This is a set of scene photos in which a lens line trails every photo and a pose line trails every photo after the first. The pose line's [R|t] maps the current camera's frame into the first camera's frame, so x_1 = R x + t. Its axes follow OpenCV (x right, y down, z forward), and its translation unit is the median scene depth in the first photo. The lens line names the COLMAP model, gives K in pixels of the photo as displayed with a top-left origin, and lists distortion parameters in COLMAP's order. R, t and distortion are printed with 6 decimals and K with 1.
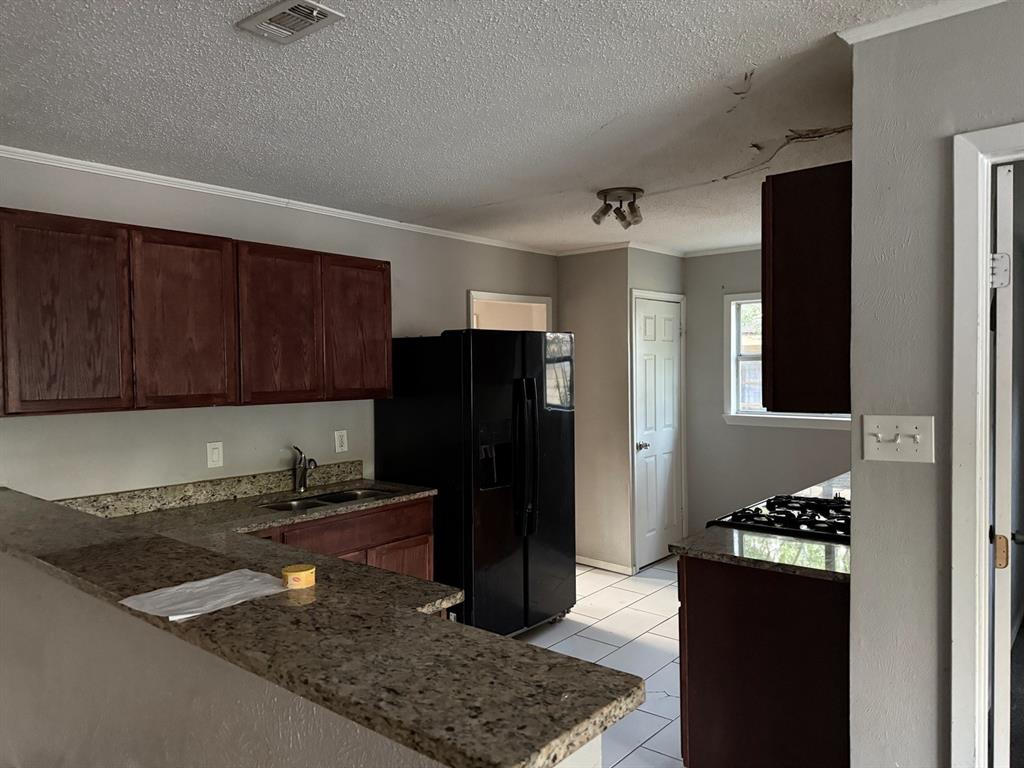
lens RADIAL K [[745.0, 0, 510.5], [0, 745.0, 400.0], [0, 0, 1]] dist [0.083640, -0.001720]
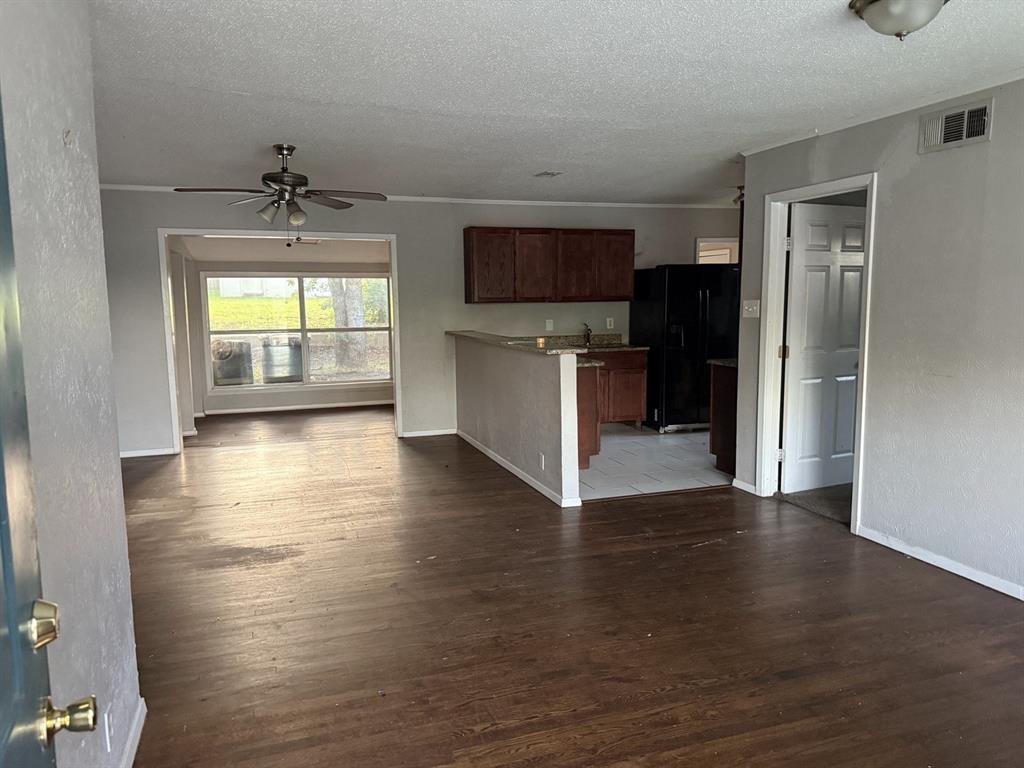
lens RADIAL K [[745.0, 0, 510.5], [0, 745.0, 400.0], [0, 0, 1]] dist [0.083640, -0.001720]
pose [[0.859010, 0.071119, -0.506995, 0.612615], [-0.018961, 0.994044, 0.107314, 0.054864], [0.511608, -0.082571, 0.855242, -0.913089]]
